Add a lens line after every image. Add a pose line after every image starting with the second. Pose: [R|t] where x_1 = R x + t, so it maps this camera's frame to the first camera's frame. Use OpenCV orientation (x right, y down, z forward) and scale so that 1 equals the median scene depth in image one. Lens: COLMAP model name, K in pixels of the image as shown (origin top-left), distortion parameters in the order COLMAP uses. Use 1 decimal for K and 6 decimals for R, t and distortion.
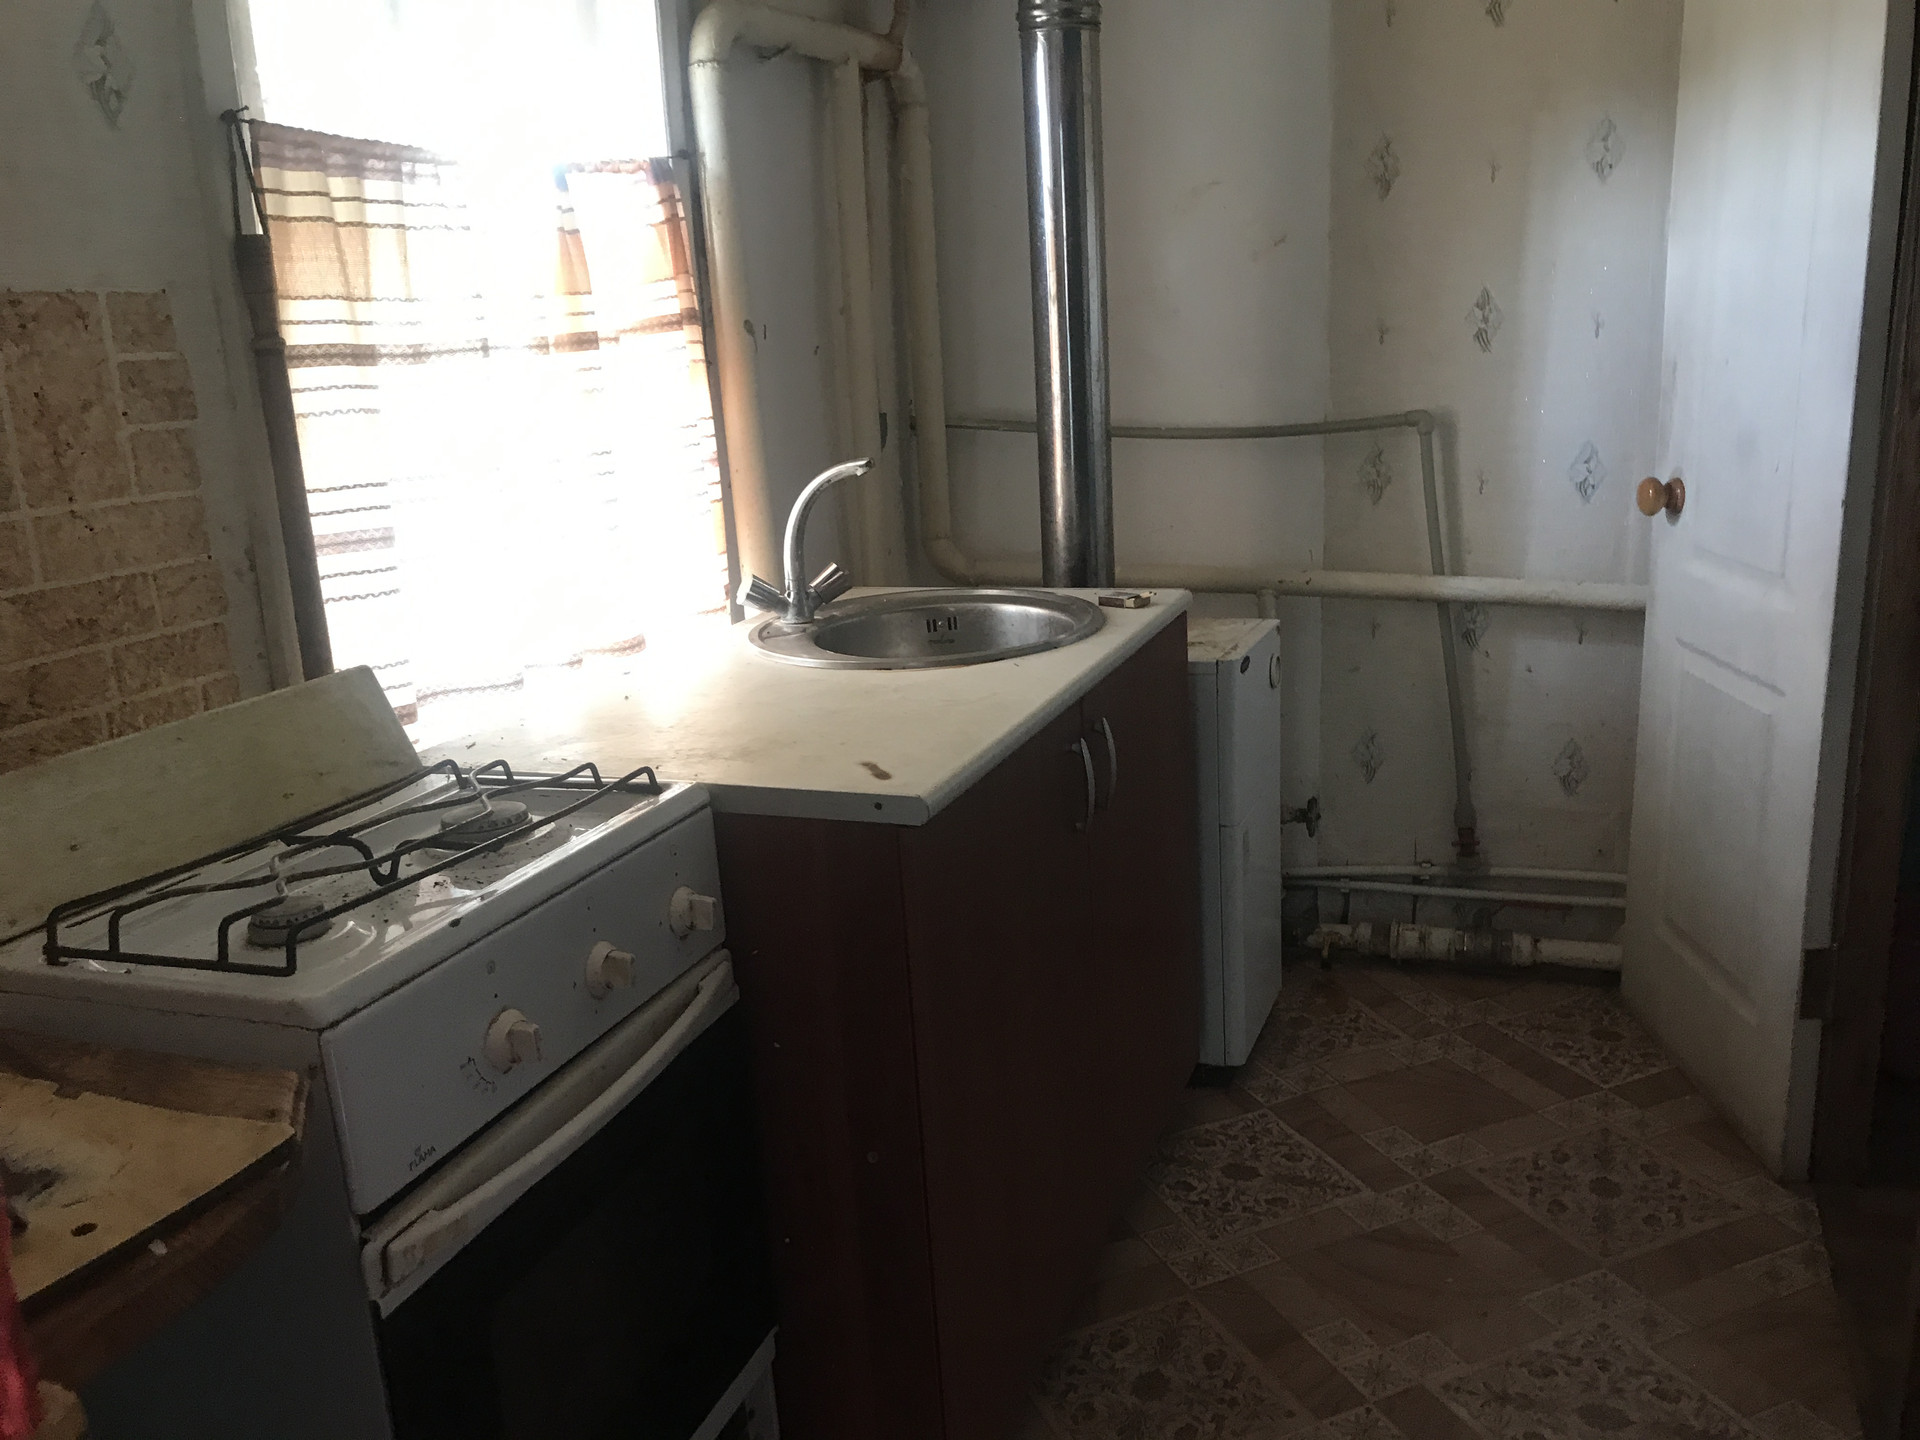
lens RADIAL K [[1578.7, 0, 960.0], [0, 1578.7, 720.0], [0, 0, 1]] dist [0.086920, -0.109708]
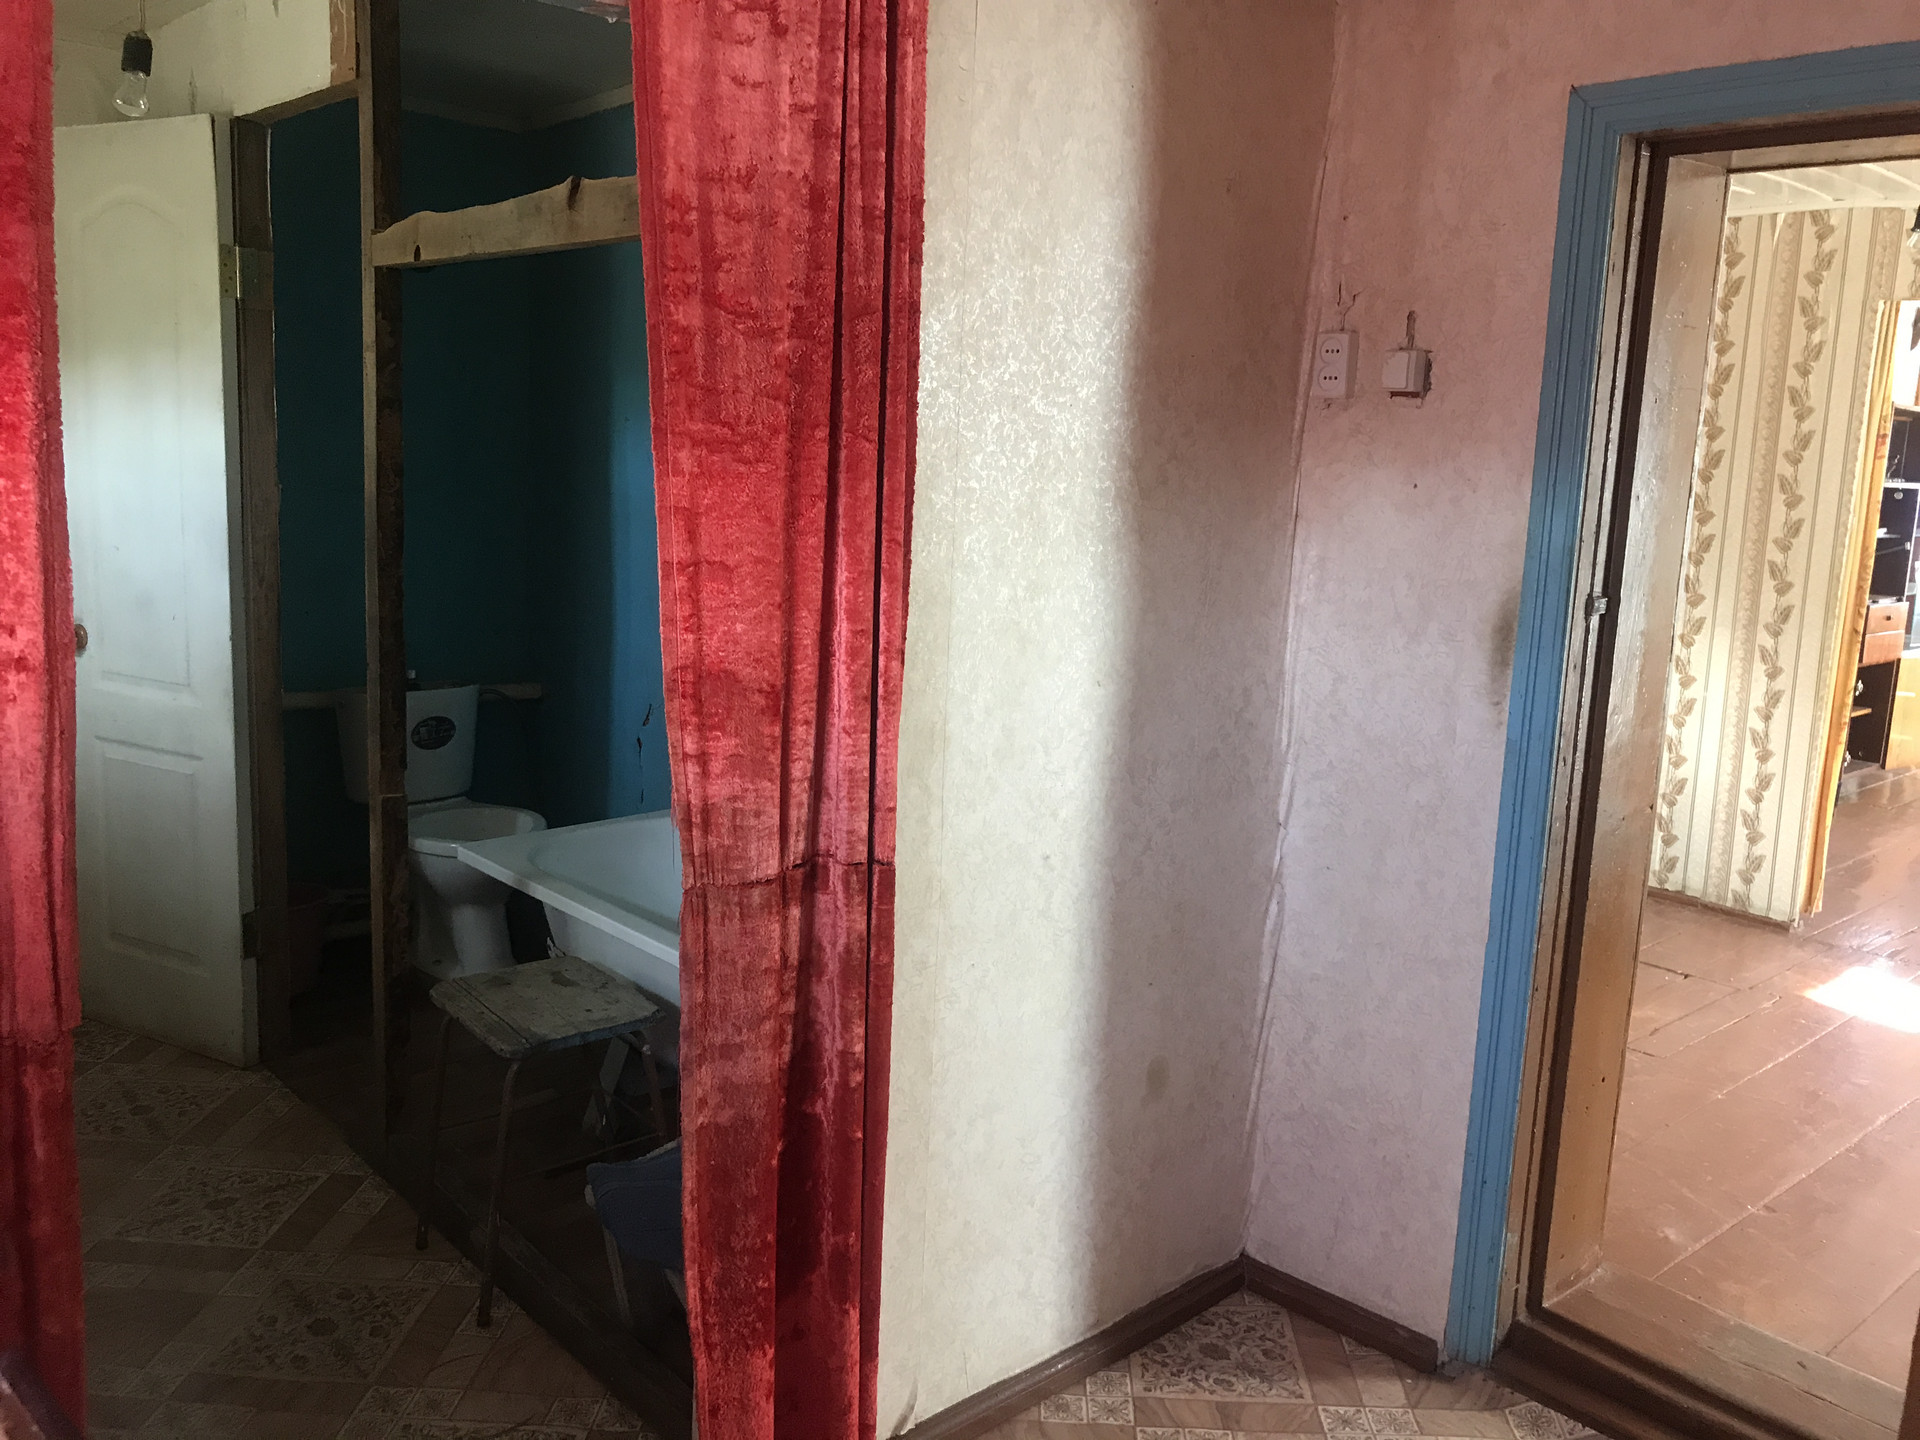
lens RADIAL K [[1596.2, 0, 960.0], [0, 1596.2, 720.0], [0, 0, 1]] dist [0.000082, 0.077963]
pose [[0.450879, -0.093804, 0.887642, -0.481598], [0.160204, 0.986818, 0.022909, 0.025816], [-0.878090, 0.131874, 0.459964, -0.340797]]
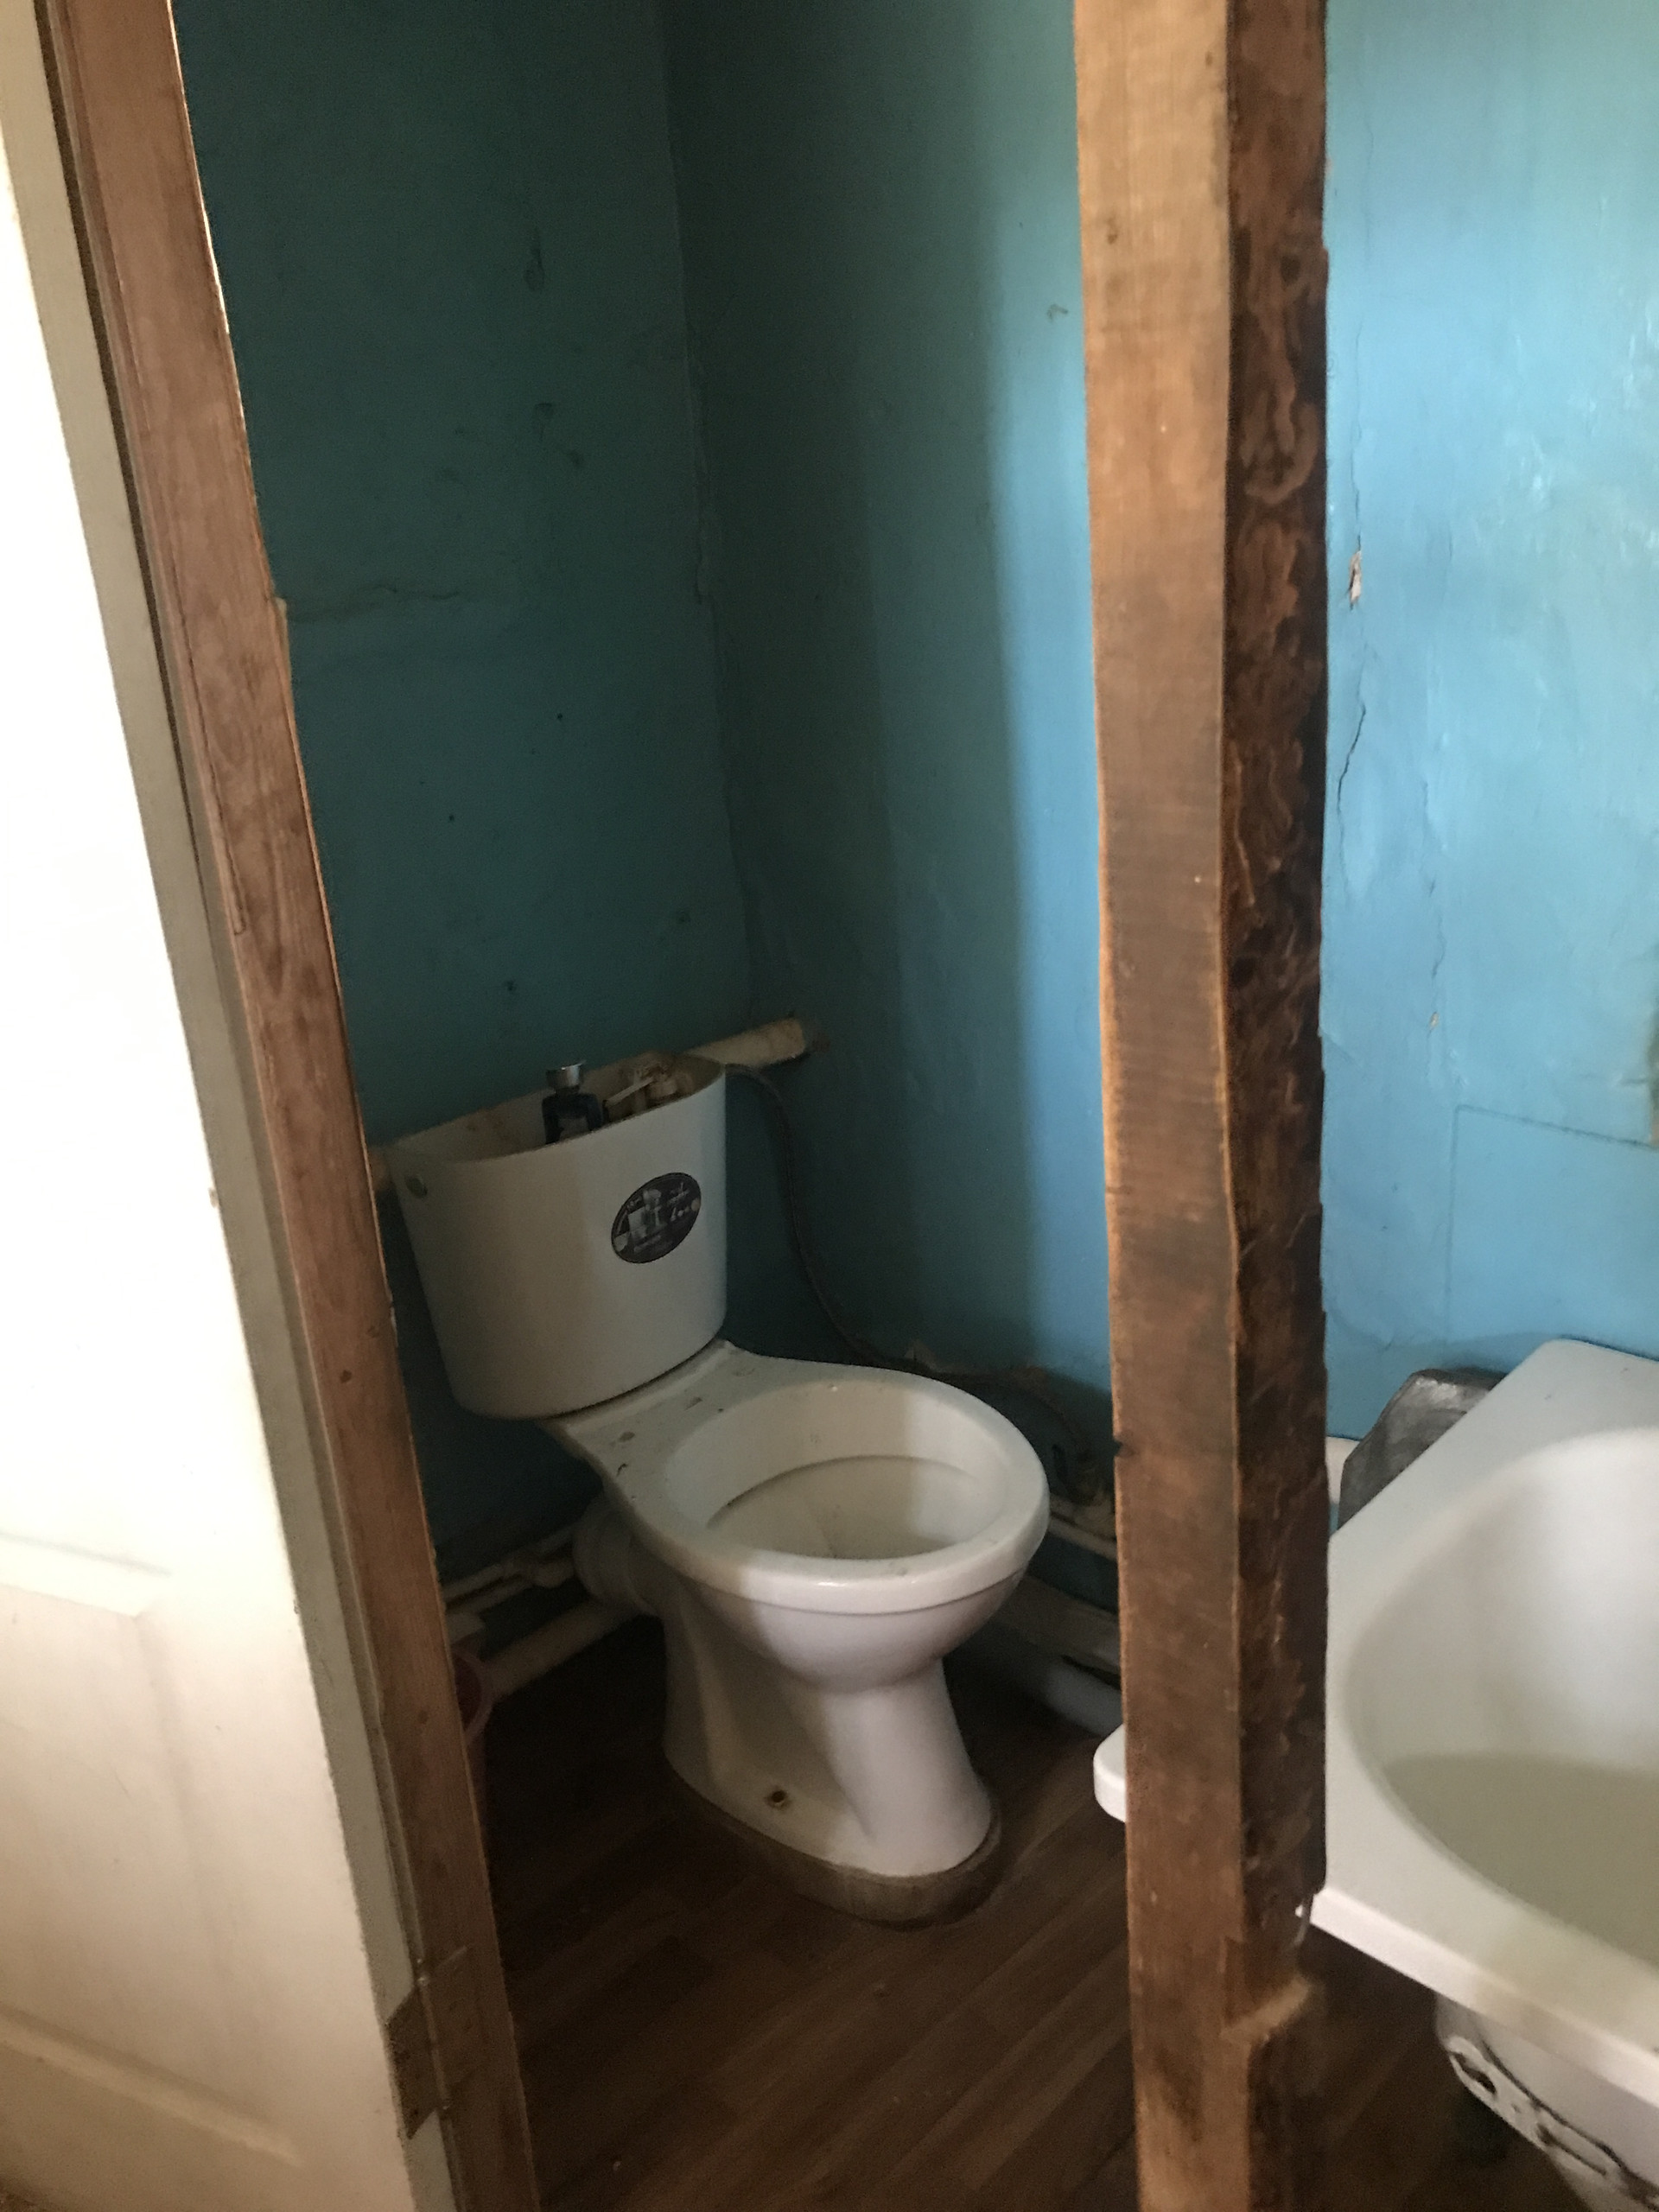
lens RADIAL K [[1818.8, 0, 829.5], [0, 1818.8, 1106.0], [0, 0, 1]] dist [0.086920, -0.109708]
pose [[0.411041, -0.286338, 0.865480, 0.145450], [0.289458, 0.941255, 0.173936, -0.162453], [-0.864442, 0.179025, 0.469777, 0.488279]]
